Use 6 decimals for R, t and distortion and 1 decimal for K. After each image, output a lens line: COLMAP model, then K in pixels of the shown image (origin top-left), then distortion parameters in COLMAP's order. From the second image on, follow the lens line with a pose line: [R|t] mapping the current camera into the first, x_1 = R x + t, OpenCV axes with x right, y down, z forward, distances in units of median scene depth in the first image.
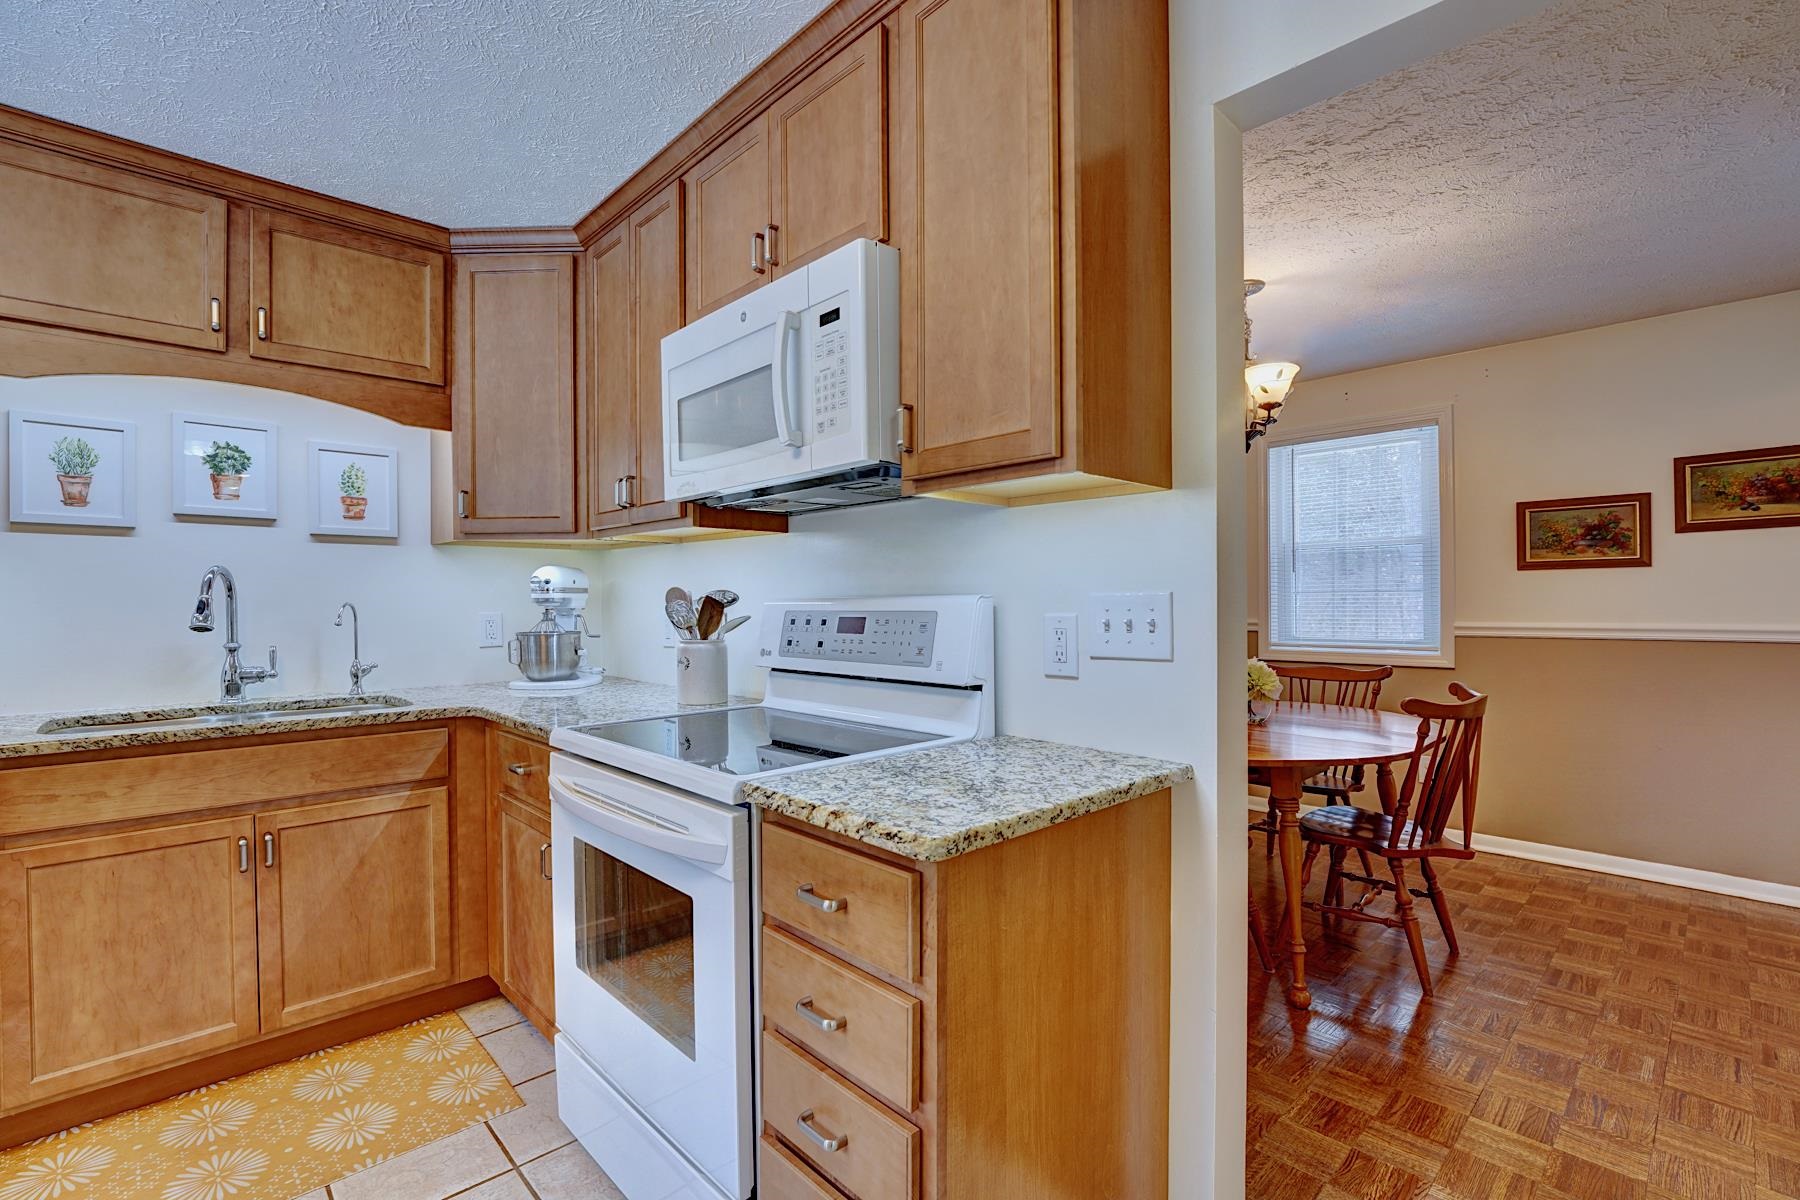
lens RADIAL K [[801.5, 0, 892.7], [0, 801.5, 603.7], [0, 0, 1]] dist [-0.003183, -0.000464]
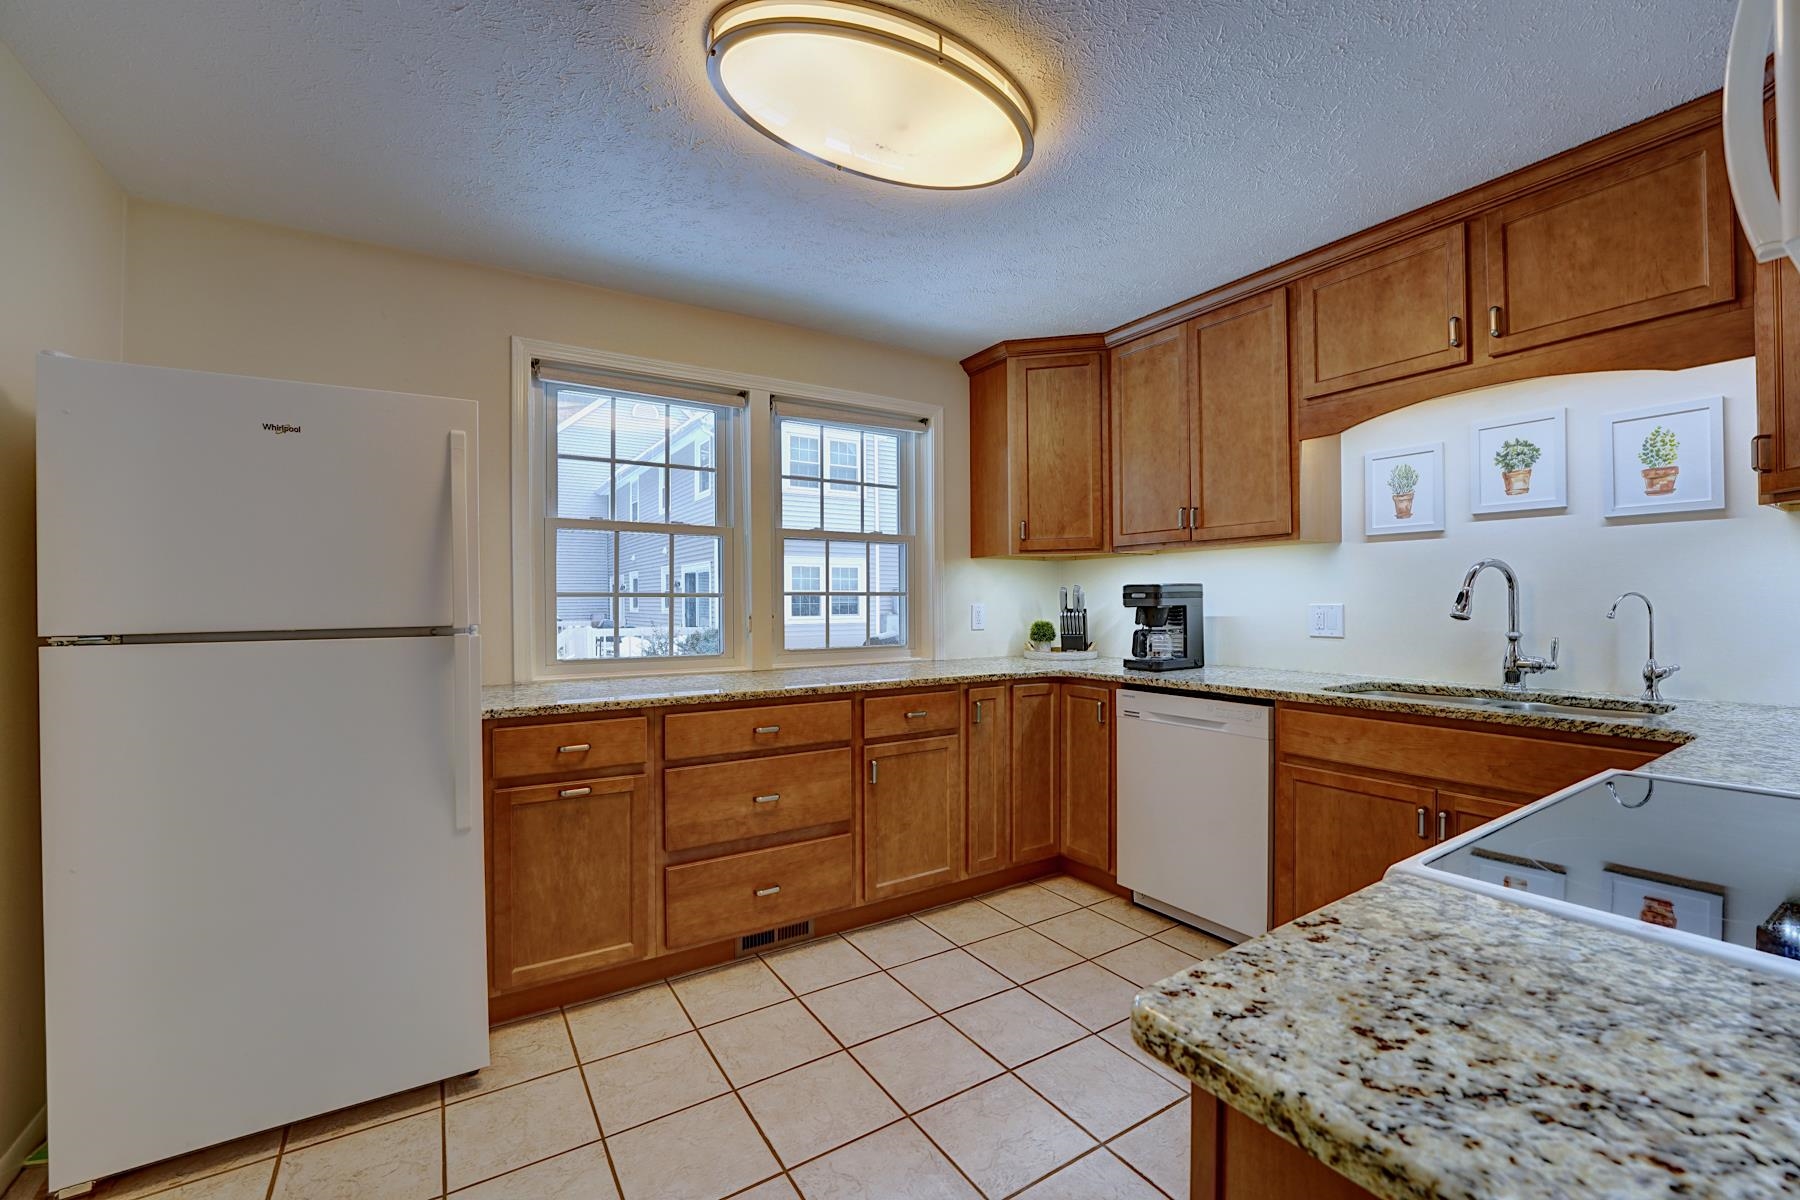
lens RADIAL K [[735.9, 0, 891.5], [0, 735.9, 597.1], [0, 0, 1]] dist [-0.021796, -0.000148]
pose [[-0.186235, -0.000012, -0.982505, 0.257245], [0.004398, 0.999990, -0.000846, 0.000684], [0.982495, -0.004479, -0.186233, 0.397799]]
